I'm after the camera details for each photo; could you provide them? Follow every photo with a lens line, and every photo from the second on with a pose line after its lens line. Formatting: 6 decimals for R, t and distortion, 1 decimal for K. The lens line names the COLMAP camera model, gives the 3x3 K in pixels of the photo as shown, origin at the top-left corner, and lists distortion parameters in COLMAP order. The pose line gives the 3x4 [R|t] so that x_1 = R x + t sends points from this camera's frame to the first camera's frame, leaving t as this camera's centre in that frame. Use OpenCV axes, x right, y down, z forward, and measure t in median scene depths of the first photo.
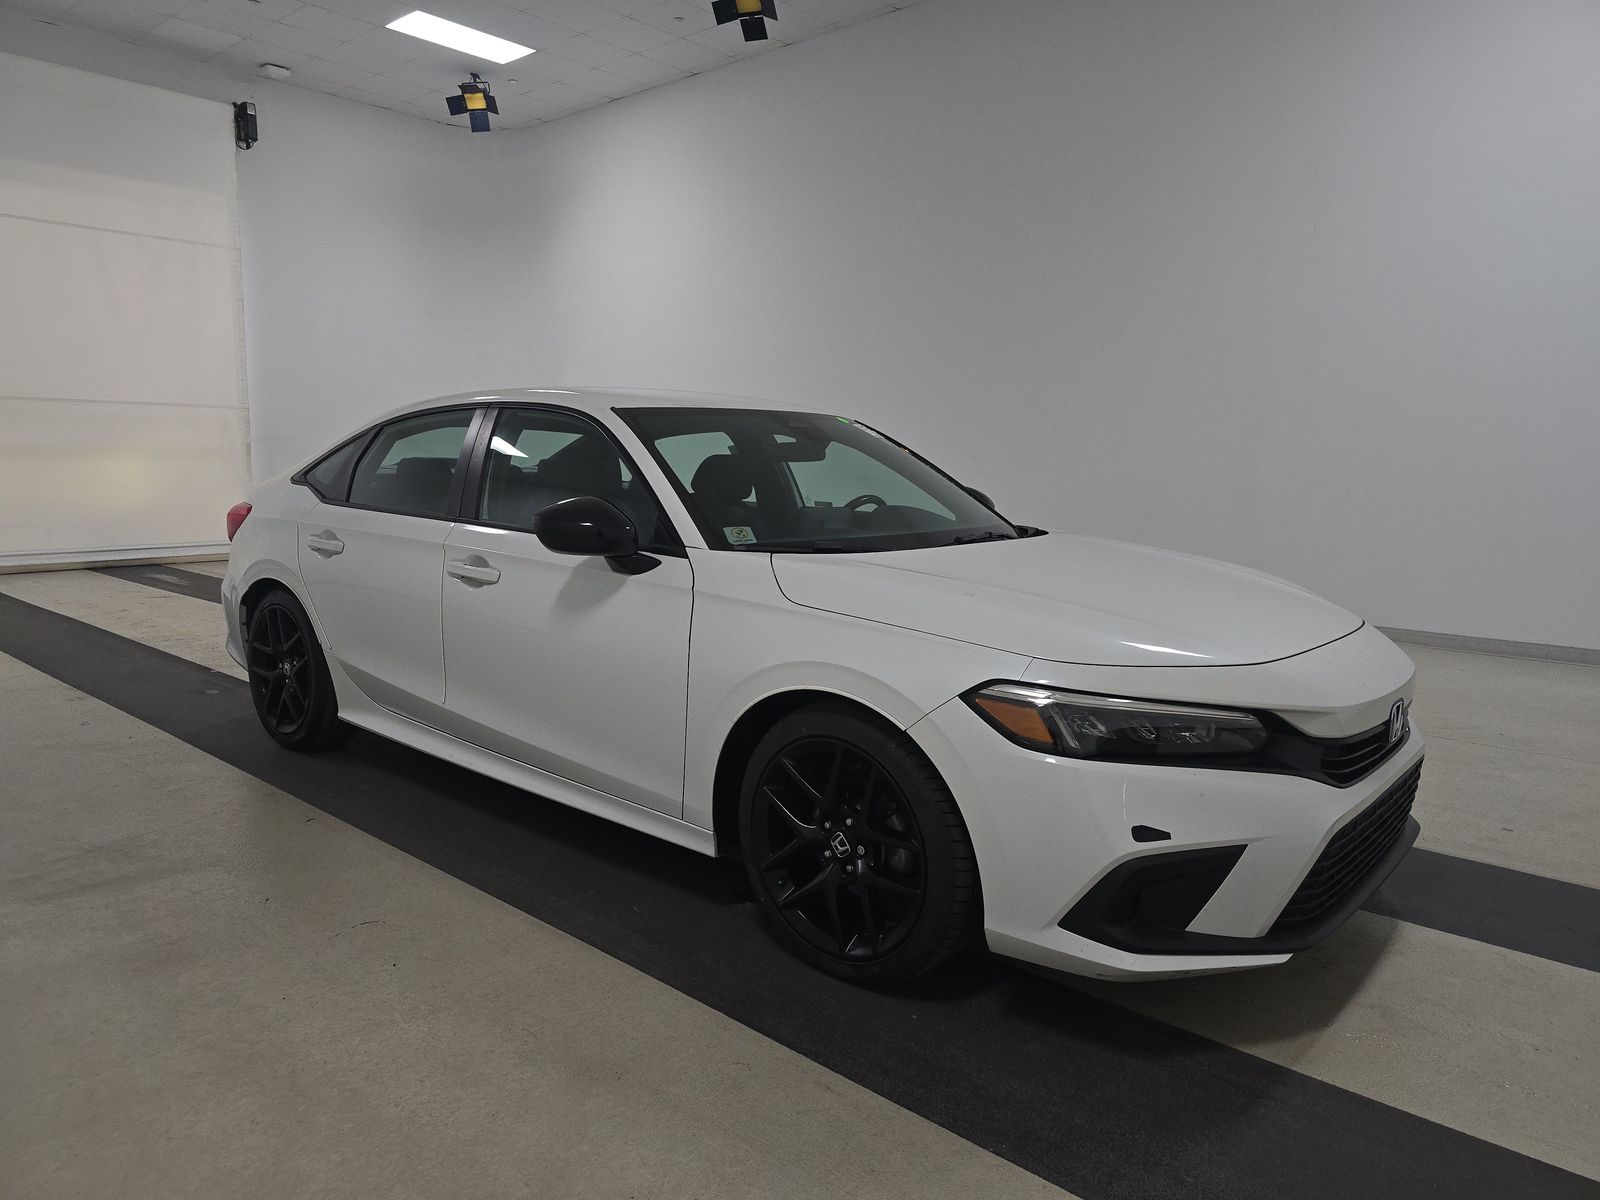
lens RADIAL K [[1075.1, 0, 800.0], [0, 1075.1, 600.0], [0, 0, 1]] dist [0.001021, 0.001740]
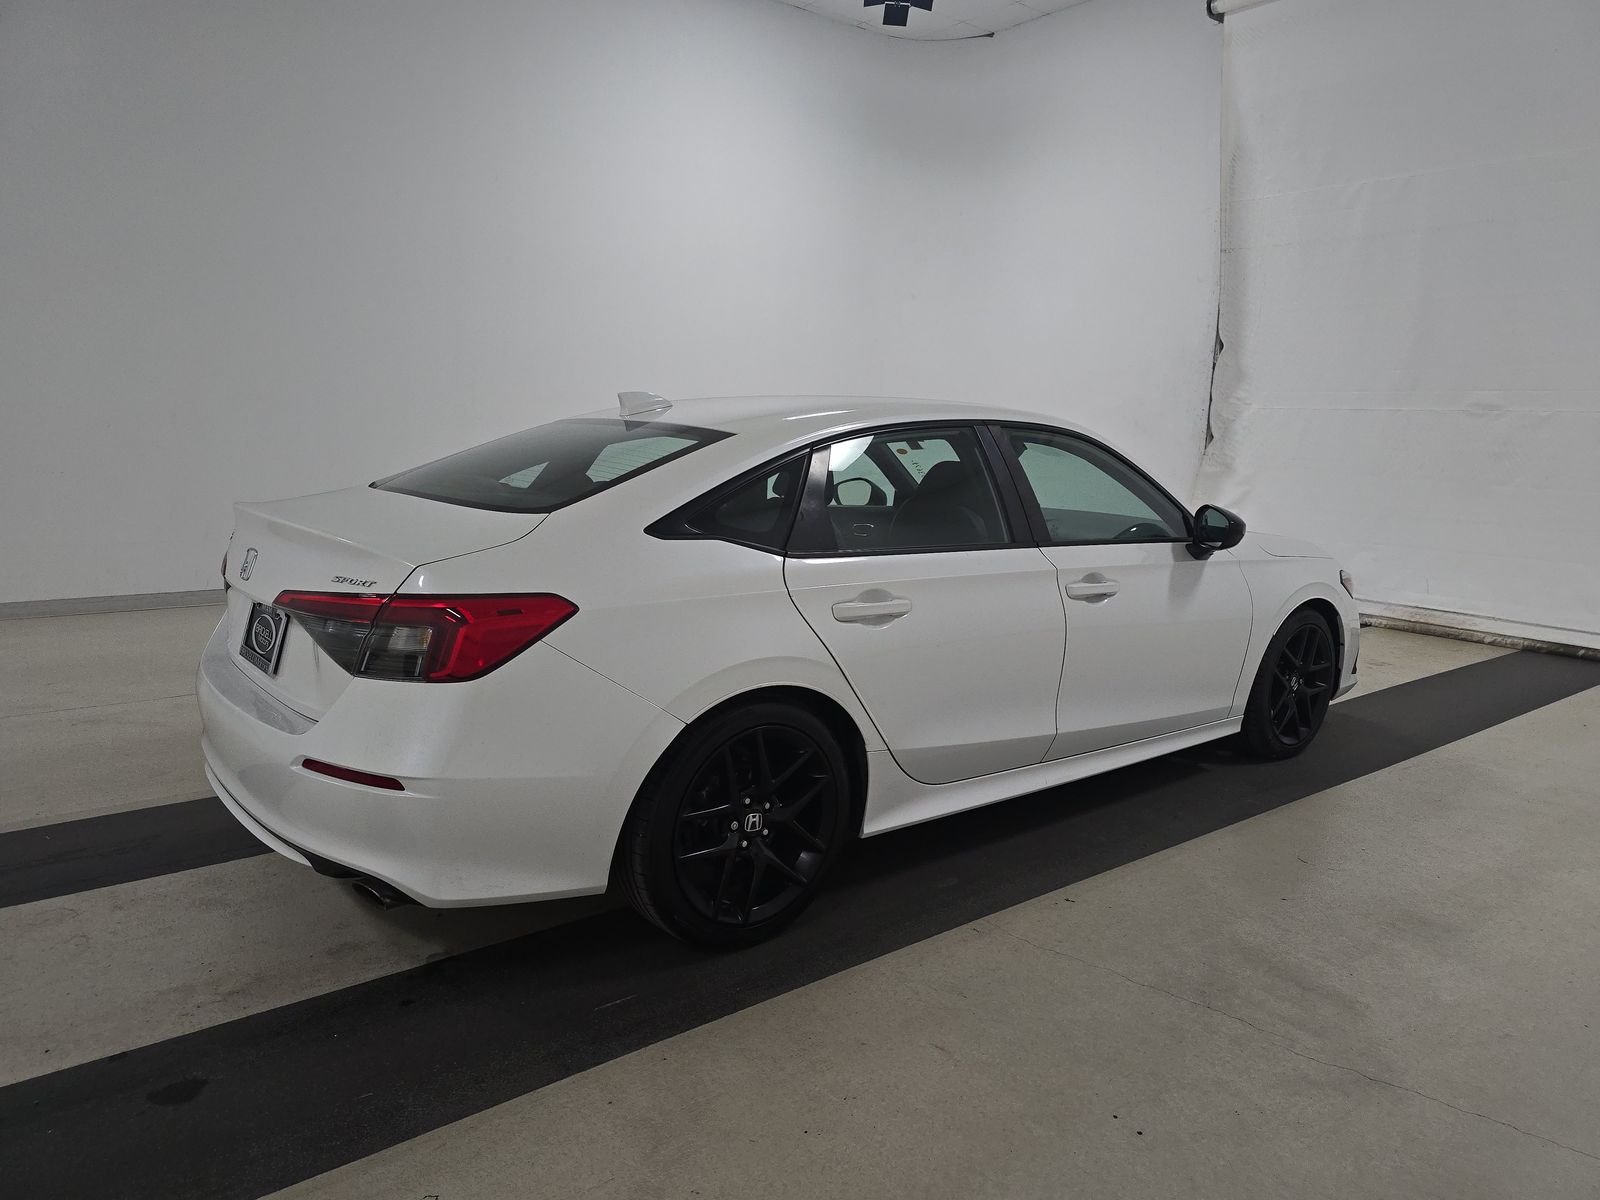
lens RADIAL K [[1087.2, 0, 800.0], [0, 1087.2, 600.0], [0, 0, 1]] dist [-0.003262, -0.001806]
pose [[0.183089, -0.172844, 0.967783, -1.219803], [0.102314, 0.982427, 0.156103, -0.185134], [-0.977758, 0.070437, 0.197556, 0.946795]]
